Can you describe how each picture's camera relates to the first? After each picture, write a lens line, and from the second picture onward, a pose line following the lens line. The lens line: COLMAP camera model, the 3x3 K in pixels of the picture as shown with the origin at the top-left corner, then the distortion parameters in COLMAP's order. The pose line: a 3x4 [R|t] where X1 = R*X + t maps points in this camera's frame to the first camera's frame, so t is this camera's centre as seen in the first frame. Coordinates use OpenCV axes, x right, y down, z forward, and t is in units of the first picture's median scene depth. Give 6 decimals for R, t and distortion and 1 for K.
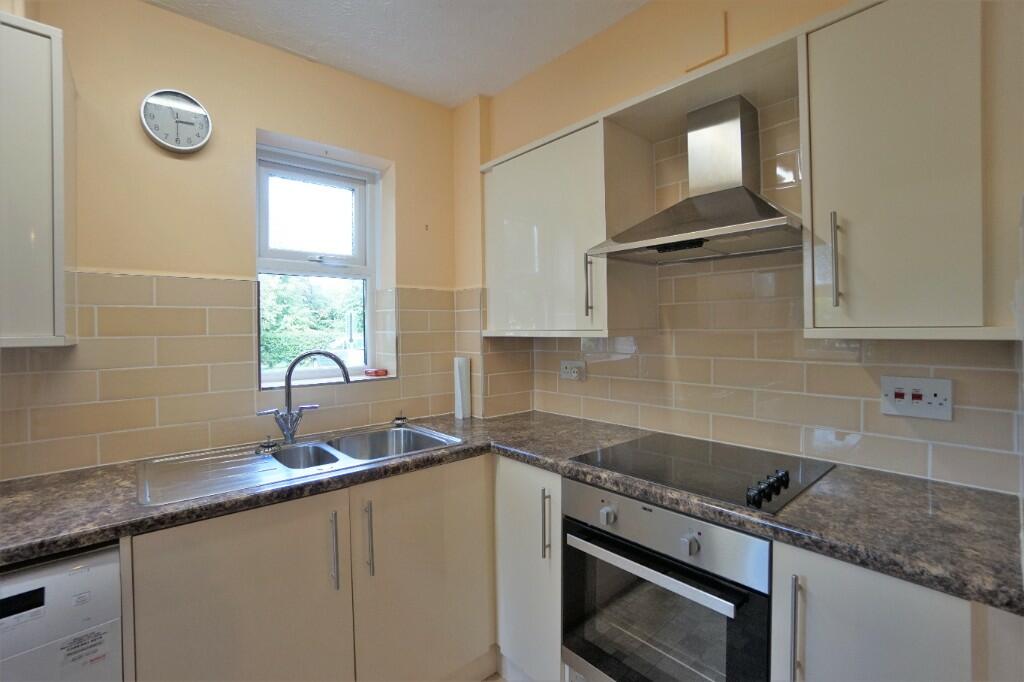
lens RADIAL K [[450.1, 0, 513.4], [0, 450.1, 328.4], [0, 0, 1]] dist [-0.073102, 0.025269]
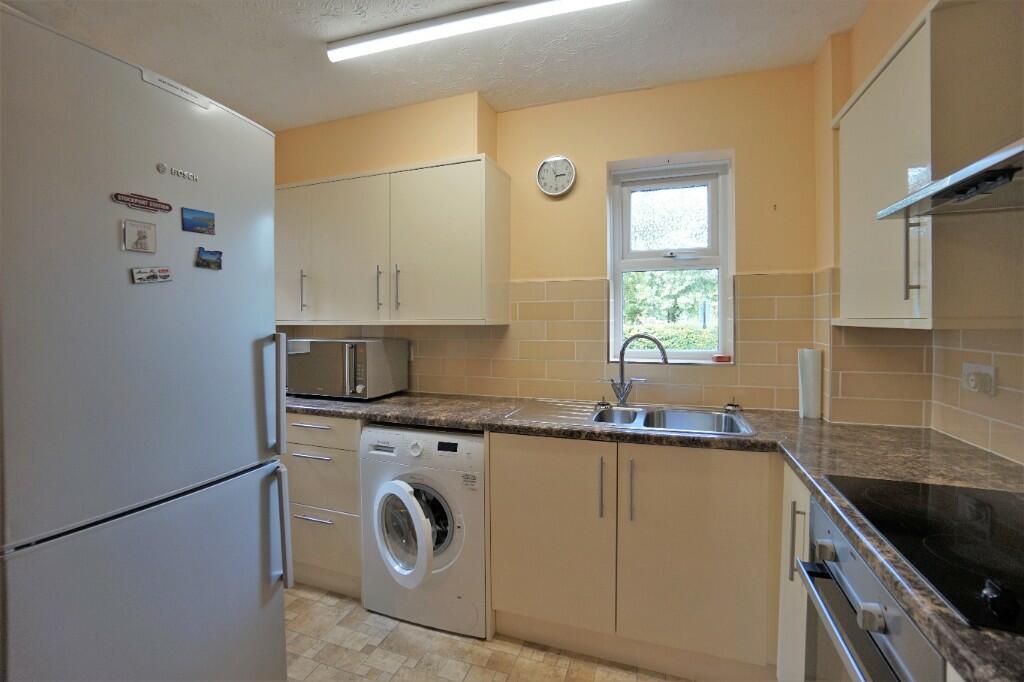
lens RADIAL K [[450.1, 0, 513.4], [0, 450.1, 328.4], [0, 0, 1]] dist [-0.073102, 0.025269]
pose [[0.494427, 0.024857, -0.868864, 0.433390], [0.000826, 0.999577, 0.029067, -0.001388], [0.869219, -0.015089, 0.494197, 0.092885]]
